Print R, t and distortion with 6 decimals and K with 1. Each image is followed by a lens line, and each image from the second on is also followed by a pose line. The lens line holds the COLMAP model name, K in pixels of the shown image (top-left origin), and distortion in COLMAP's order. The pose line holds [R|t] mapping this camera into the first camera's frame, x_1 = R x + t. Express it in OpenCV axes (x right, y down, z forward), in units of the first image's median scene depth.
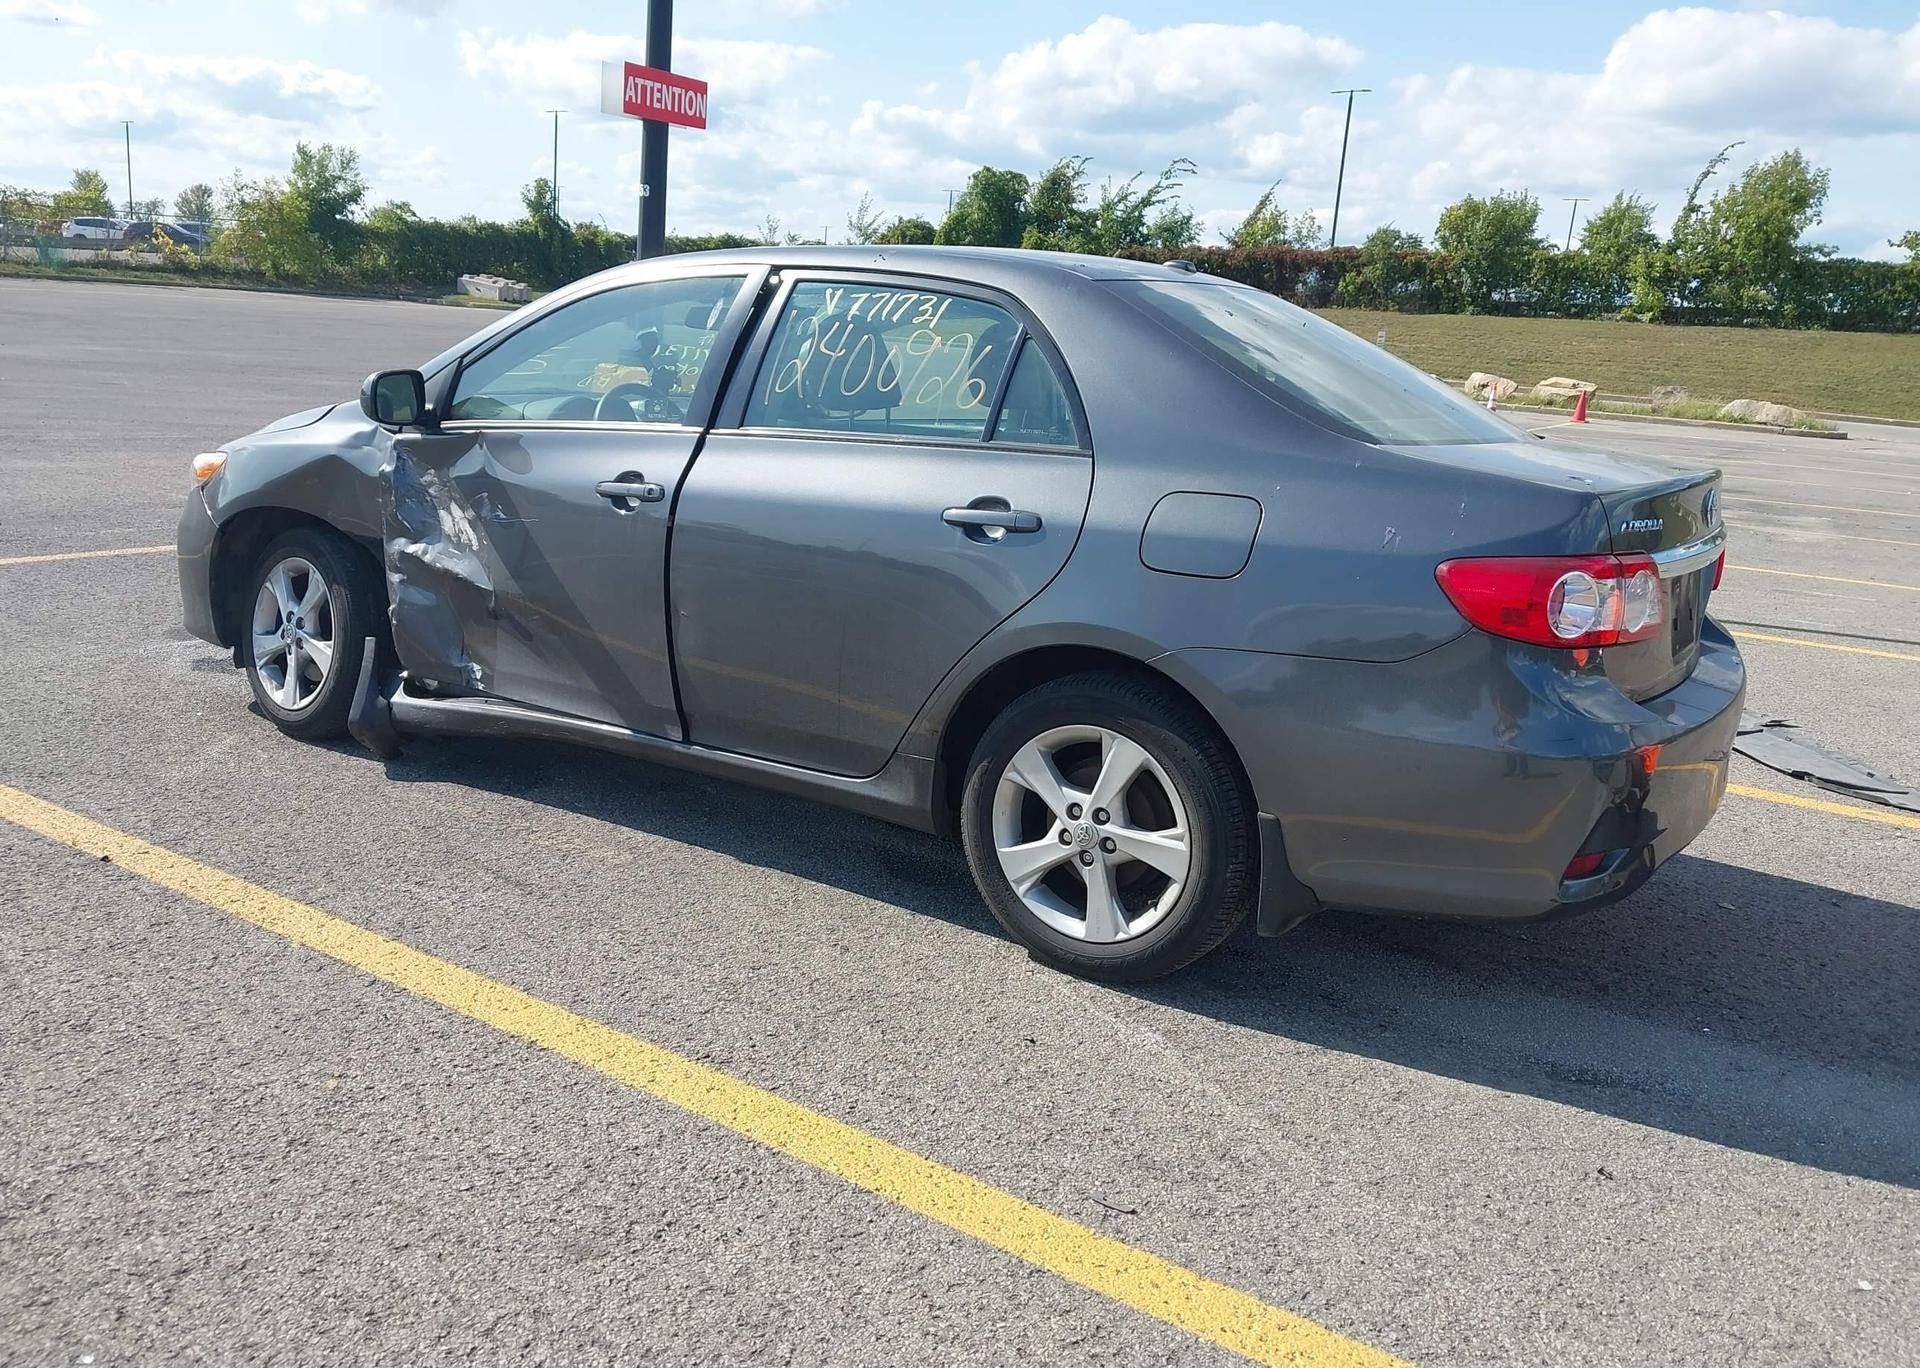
lens RADIAL K [[1574.1, 0, 932.0], [0, 1574.1, 685.1], [0, 0, 1]] dist [0.013939, -0.004697]
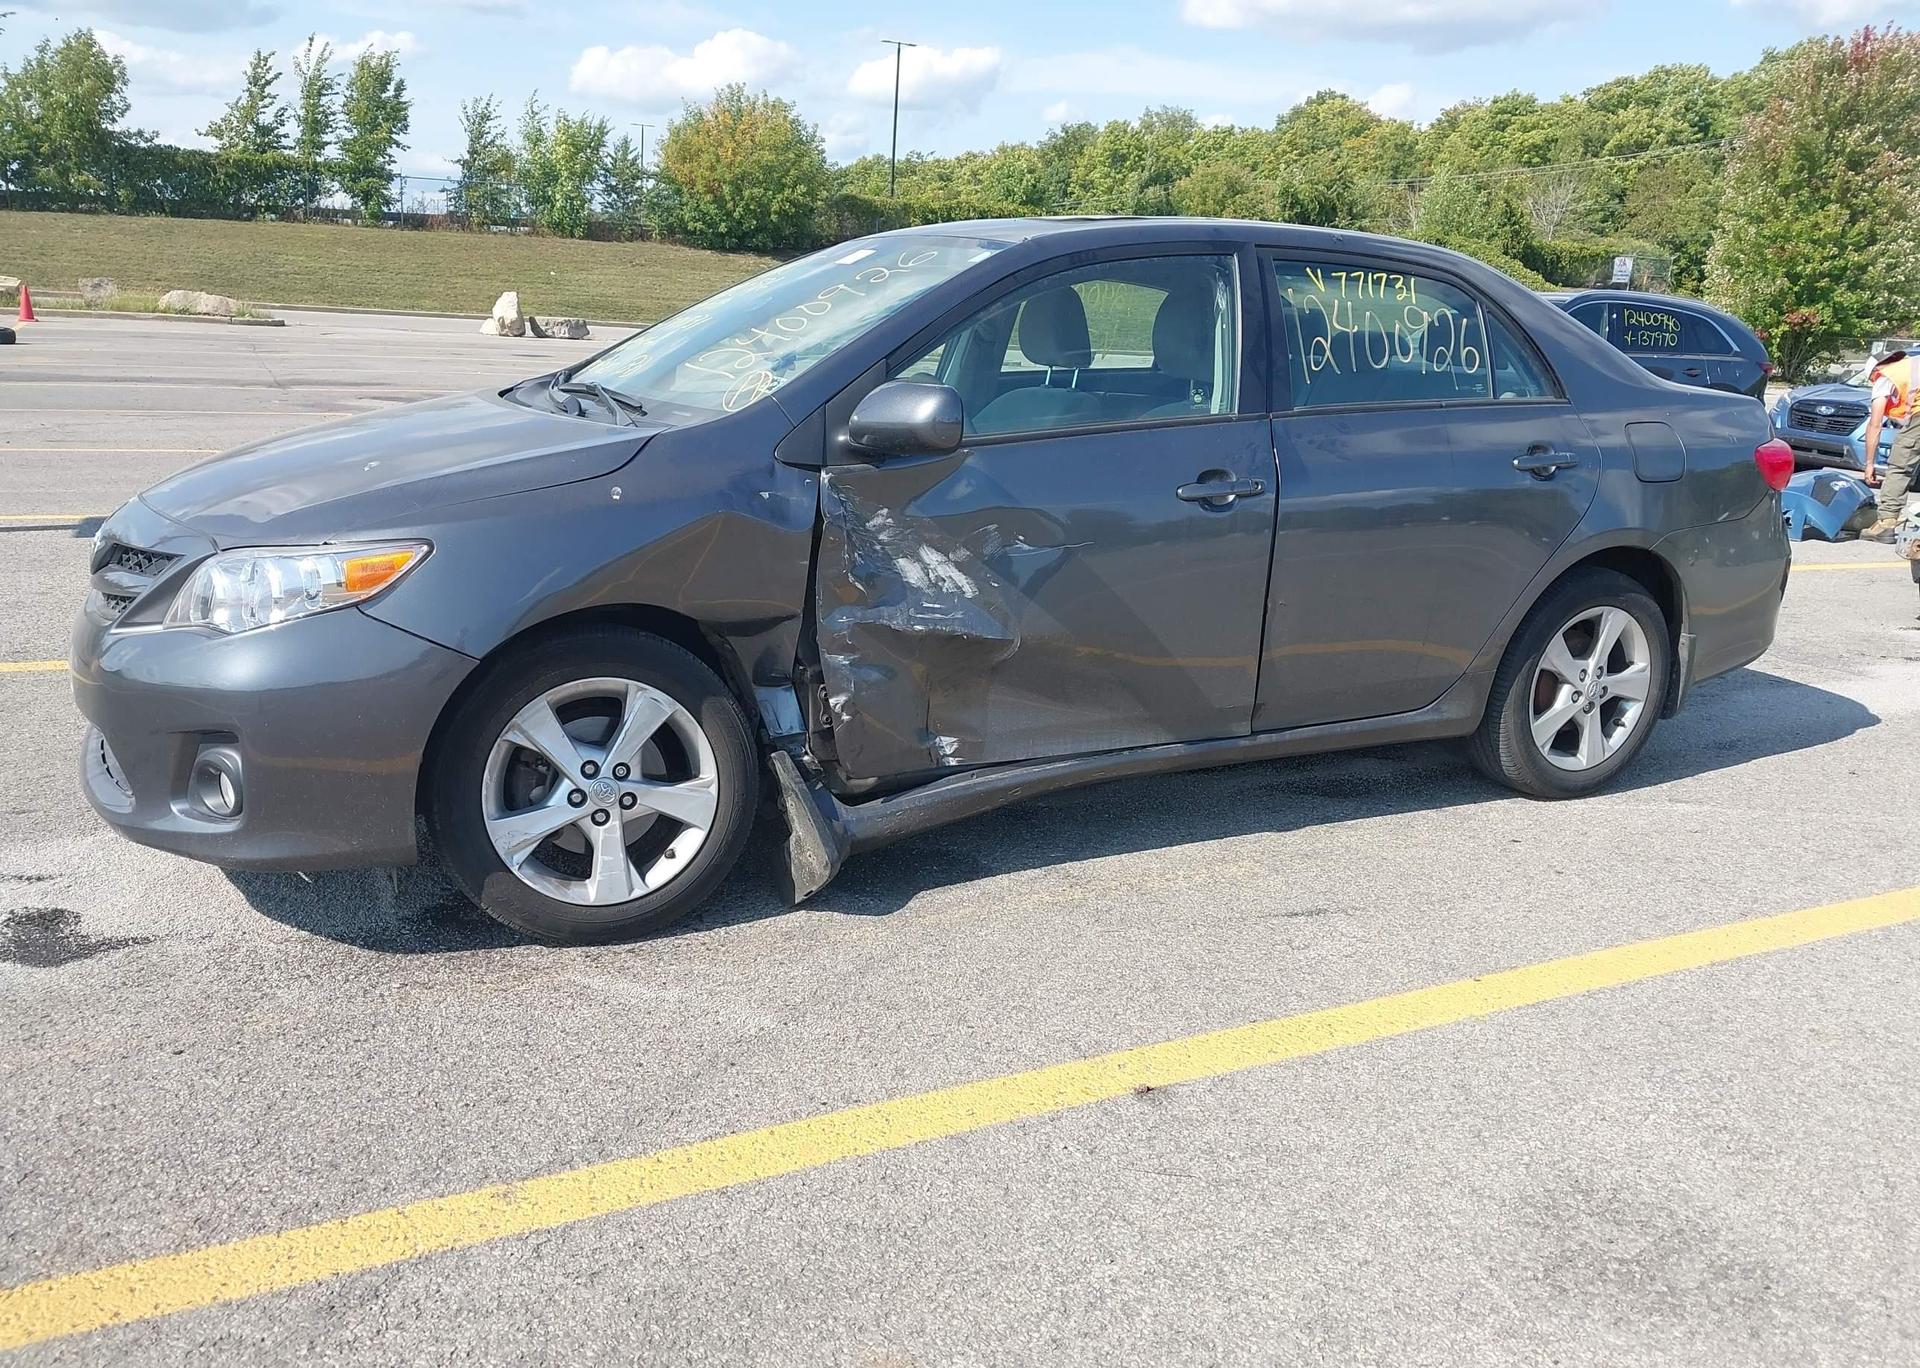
lens RADIAL K [[1574.1, 0, 932.0], [0, 1574.1, 685.1], [0, 0, 1]] dist [0.013939, -0.004697]
pose [[0.496973, -0.246735, 0.831949, -0.107017], [0.185034, 0.966808, 0.176198, -0.020474], [-0.847809, 0.066373, 0.526132, 0.064814]]
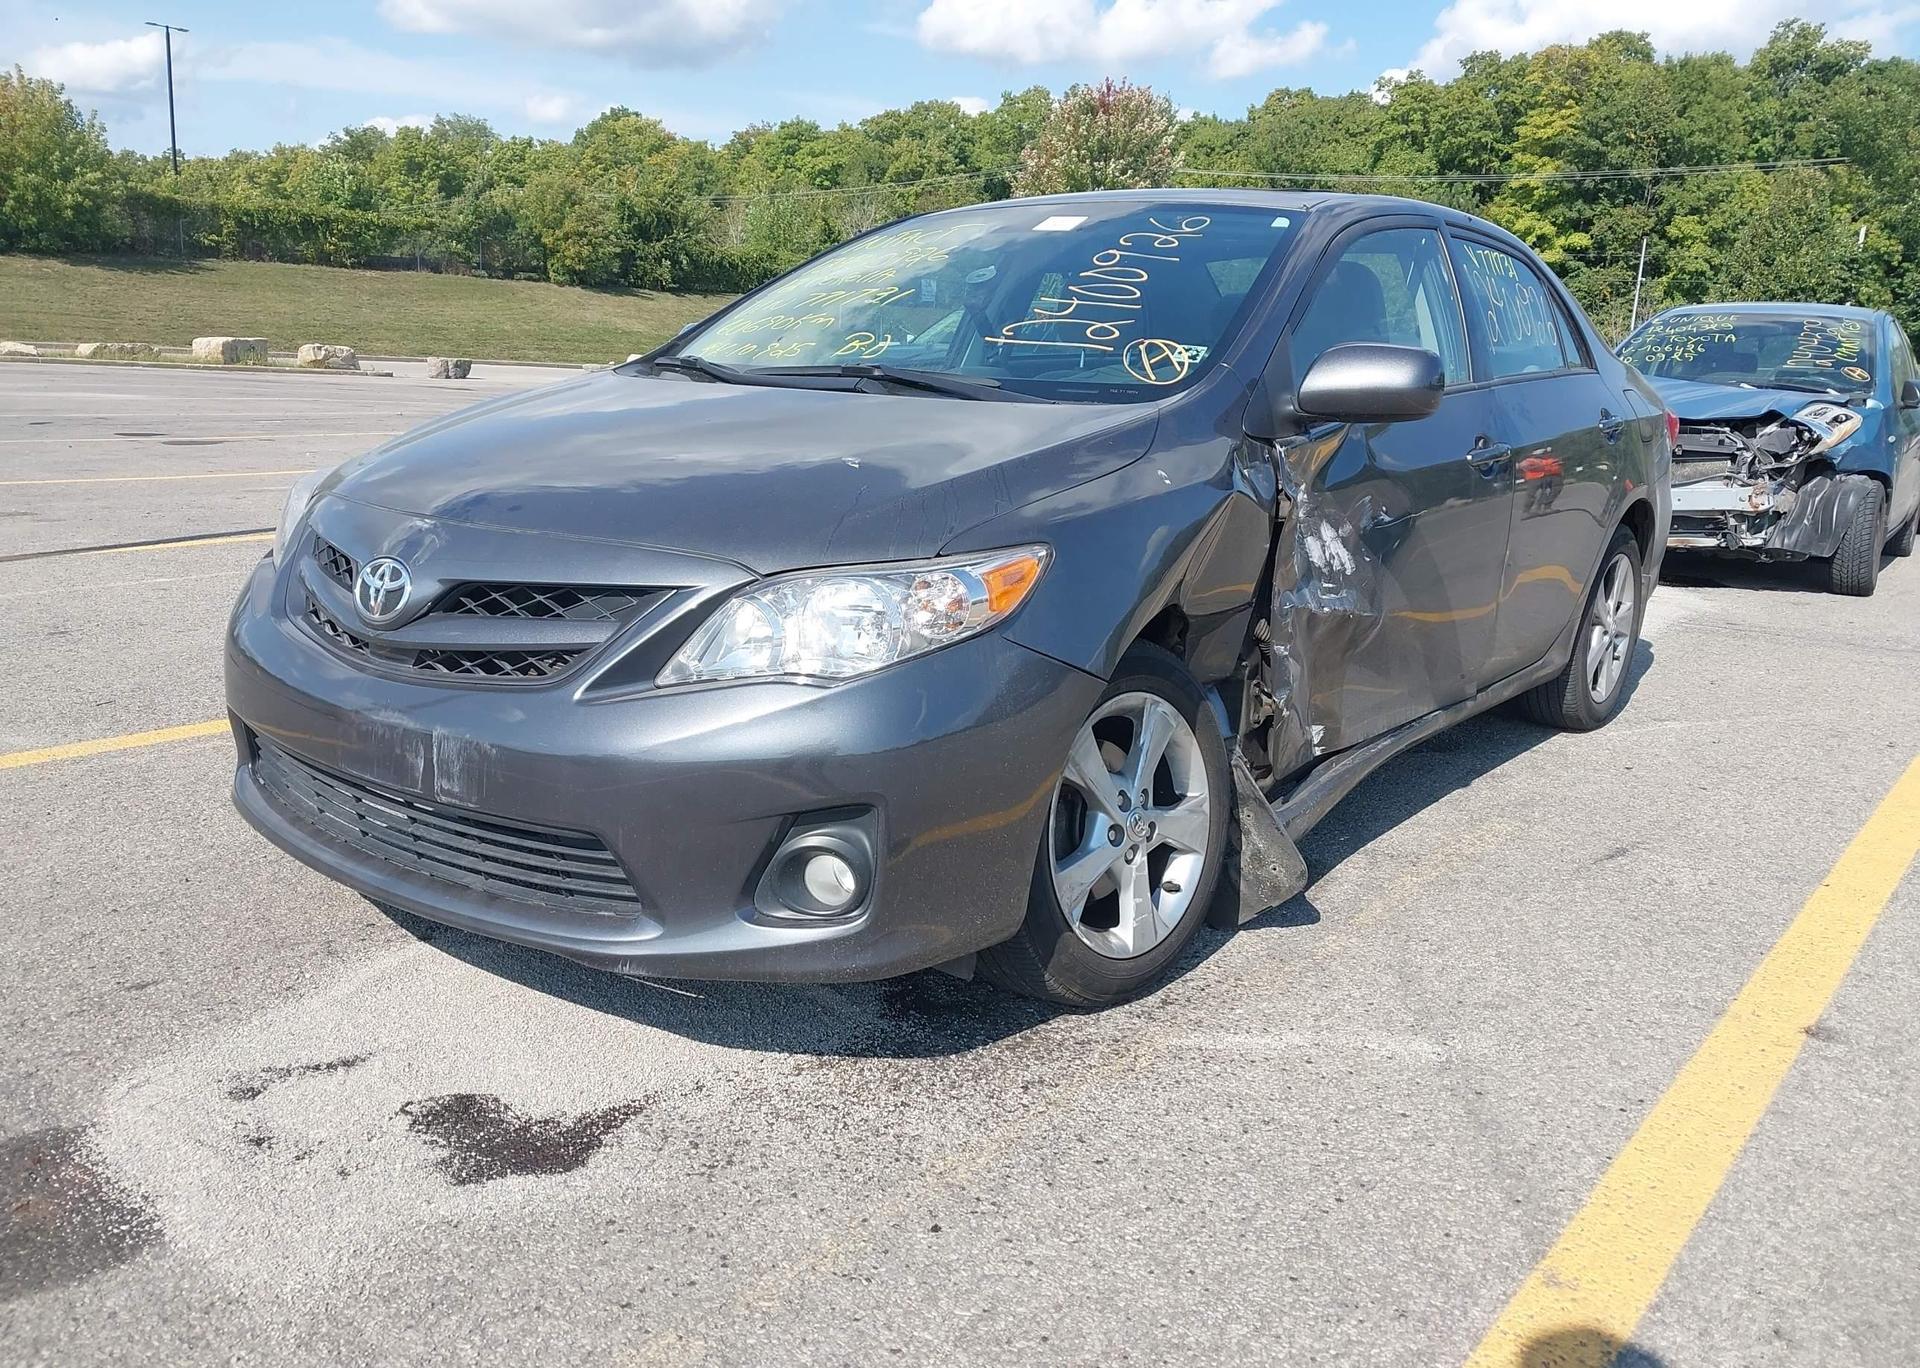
lens RADIAL K [[1574.1, 0, 932.0], [0, 1574.1, 685.1], [0, 0, 1]] dist [0.013939, -0.004697]
pose [[0.090468, -0.268773, 0.958946, -0.115104], [0.193167, 0.949343, 0.247858, -0.028694], [-0.976986, 0.162814, 0.137803, 0.119995]]
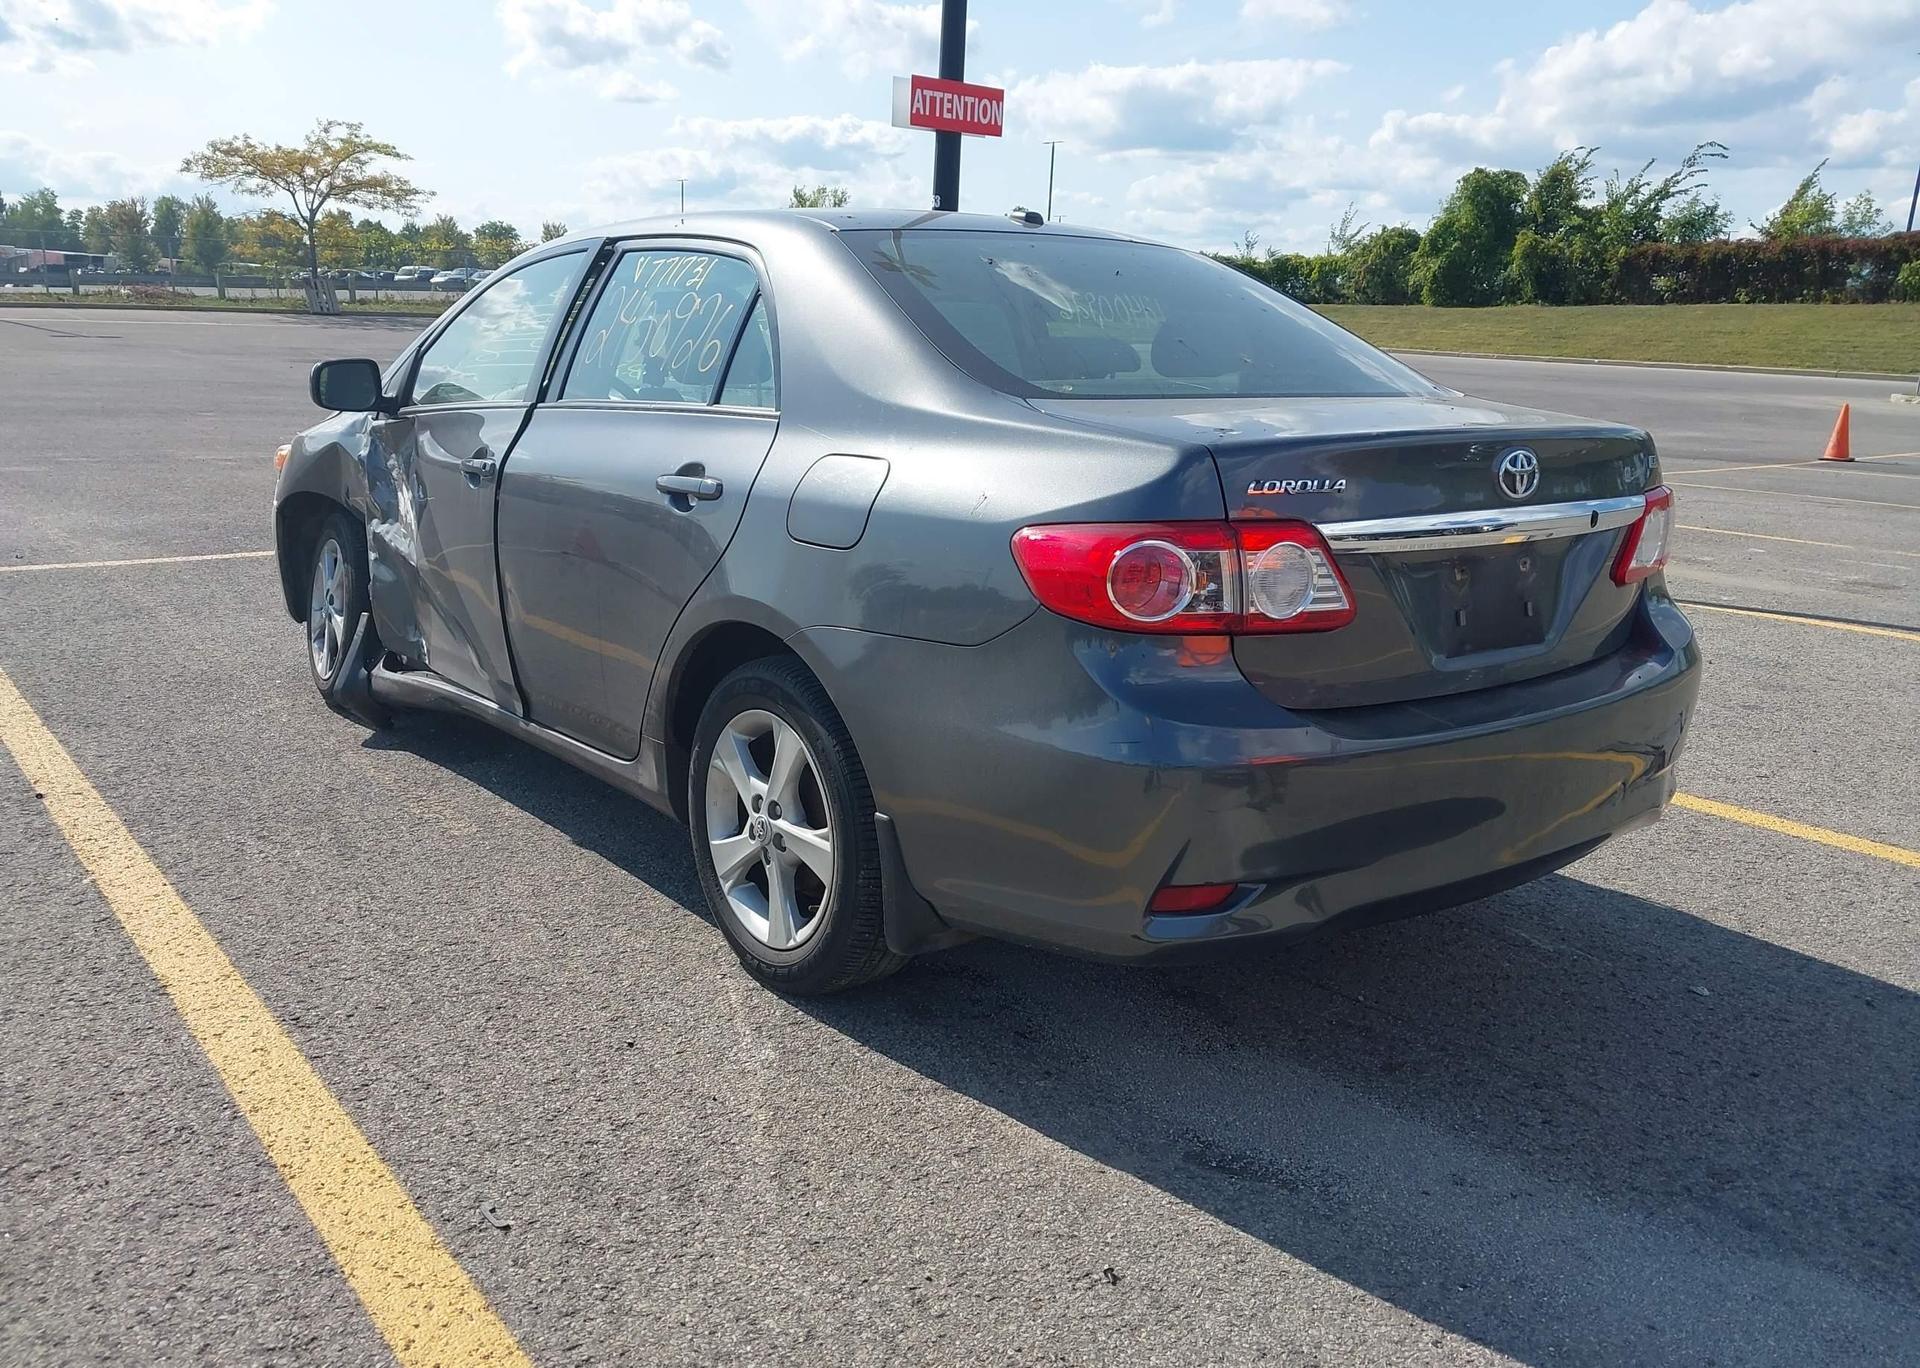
lens RADIAL K [[1574.1, 0, 932.0], [0, 1574.1, 685.1], [0, 0, 1]] dist [0.013939, -0.004697]
pose [[0.948878, 0.038206, -0.313324, 0.039737], [-0.042900, 0.999047, -0.008098, 0.001176], [0.312716, 0.021125, 0.949612, 0.013162]]
